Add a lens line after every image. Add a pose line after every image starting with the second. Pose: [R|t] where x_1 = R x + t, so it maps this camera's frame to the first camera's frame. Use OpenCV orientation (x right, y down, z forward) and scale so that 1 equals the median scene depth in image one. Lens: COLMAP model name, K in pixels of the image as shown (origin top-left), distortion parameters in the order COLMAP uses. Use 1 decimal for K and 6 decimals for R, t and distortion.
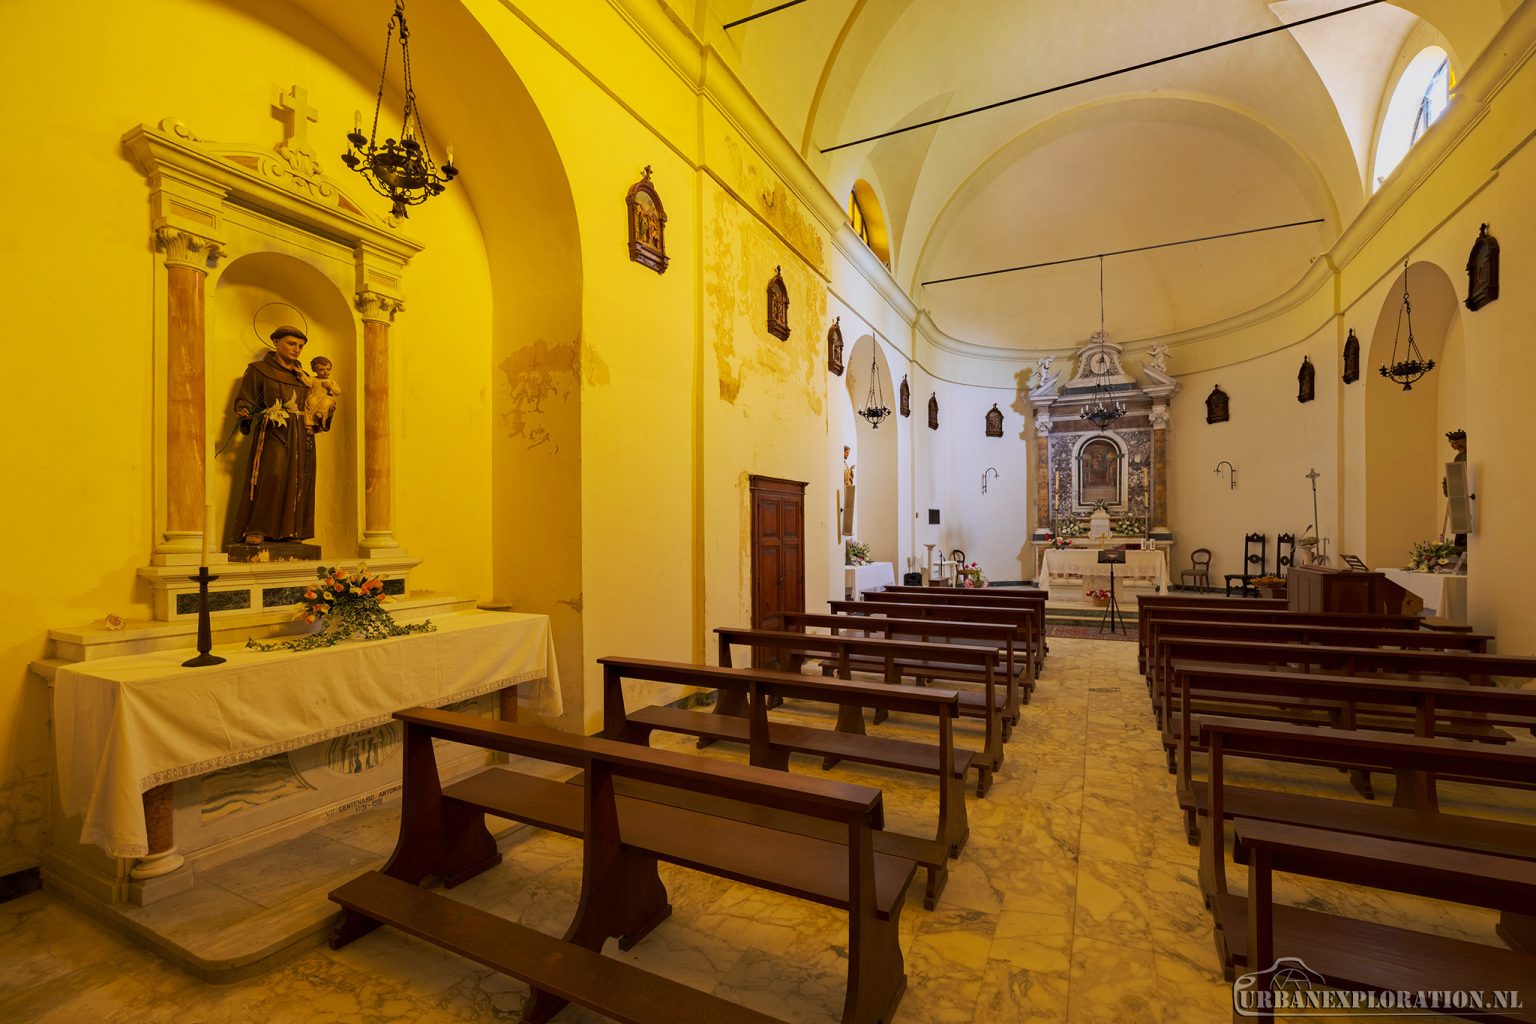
lens RADIAL K [[652.7, 0, 784.8], [0, 652.7, 531.9], [0, 0, 1]] dist [-0.007209, -0.000662]
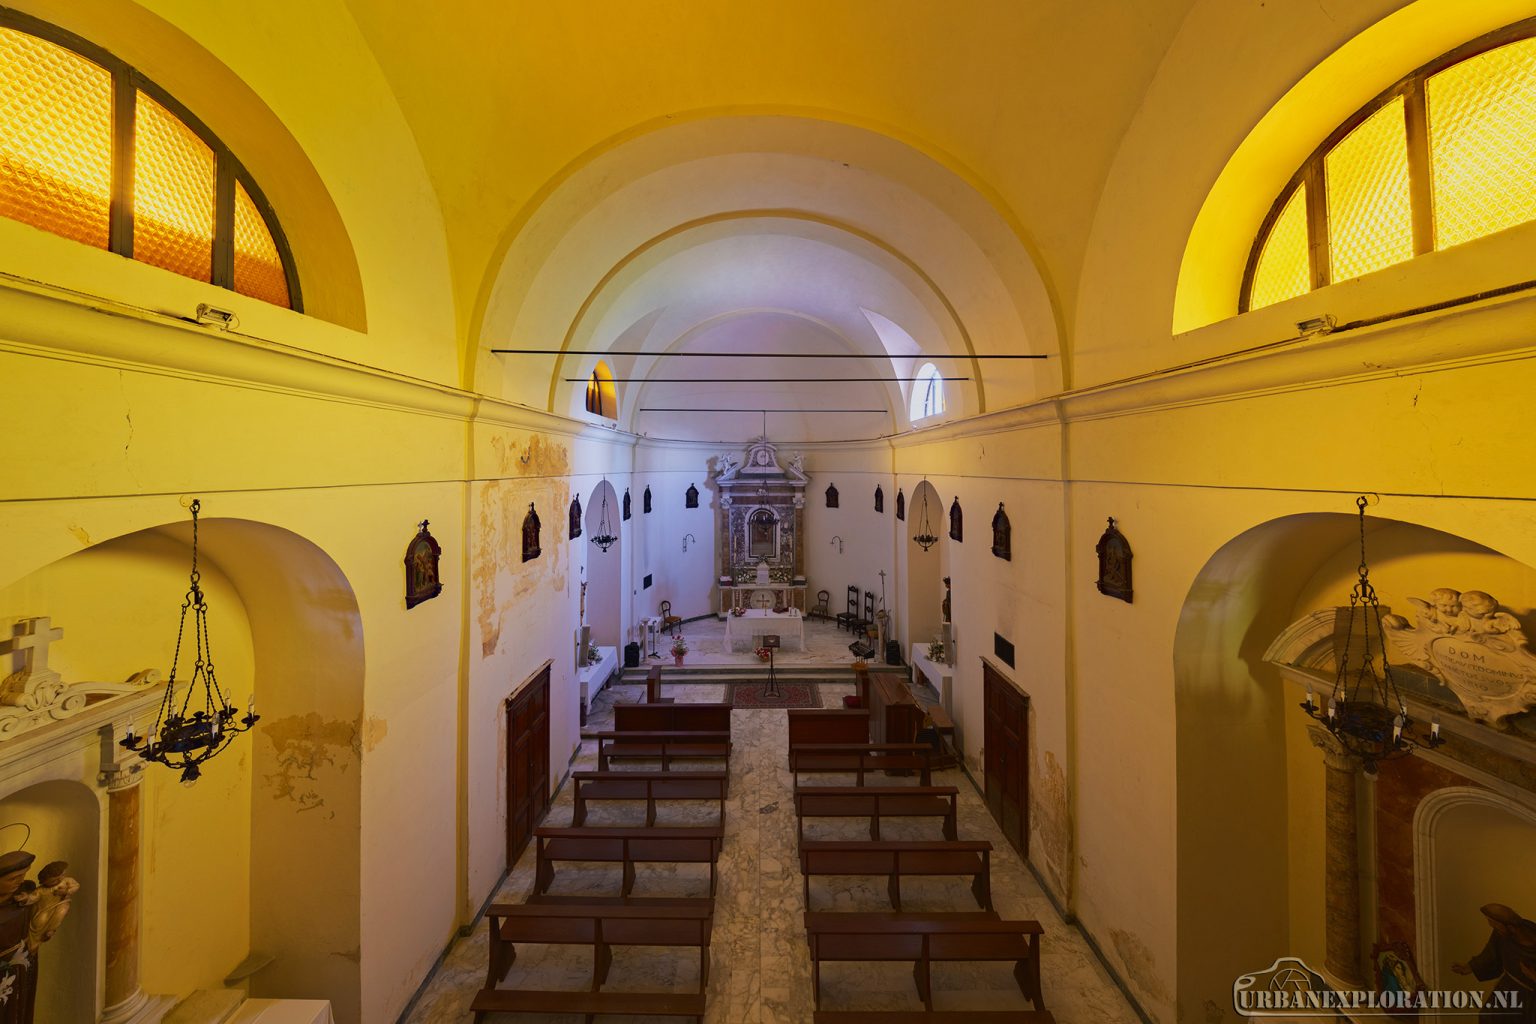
lens RADIAL K [[545.1, 0, 765.2], [0, 545.1, 388.3], [0, 0, 1]] dist [-0.003110, -0.000284]
pose [[0.894918, 0.014301, 0.446002, -0.099483], [0.001441, 0.999389, -0.034935, -0.747710], [-0.446229, 0.031907, 0.894350, -0.163531]]
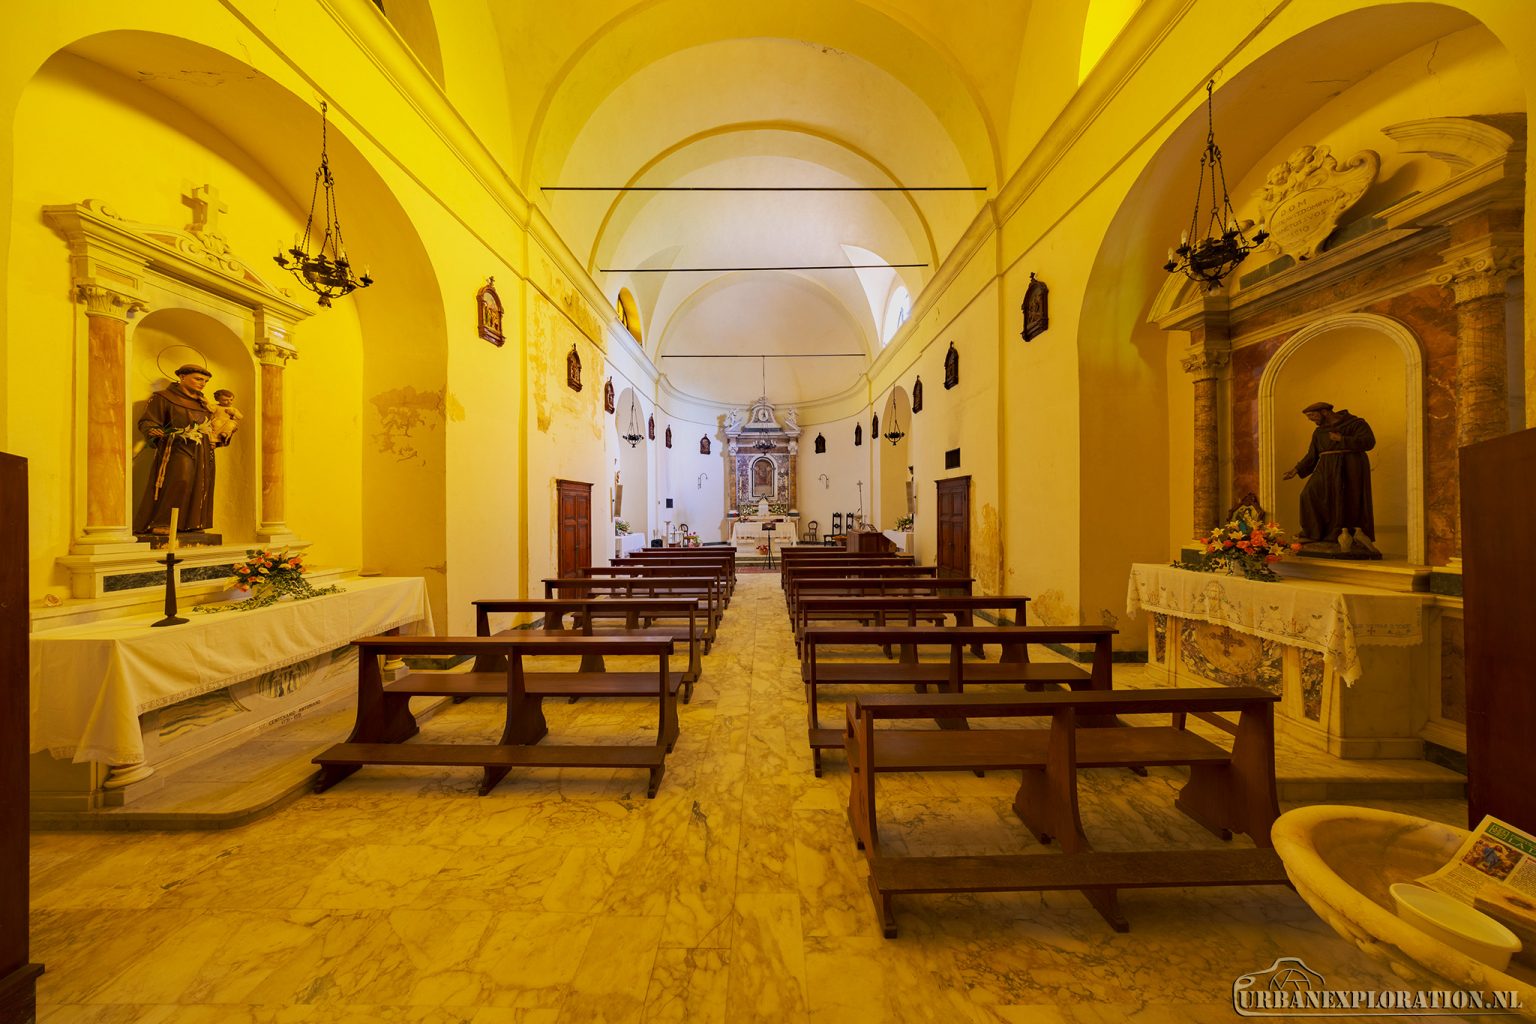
lens RADIAL K [[462.5, 0, 763.0], [0, 462.5, 503.7], [0, 0, 1]] dist [-0.000342, -0.002395]
pose [[0.902416, 0.000686, 0.430866, -0.100300], [0.004088, 0.999940, -0.010155, -0.019693], [-0.430847, 0.010926, 0.902359, -0.229482]]
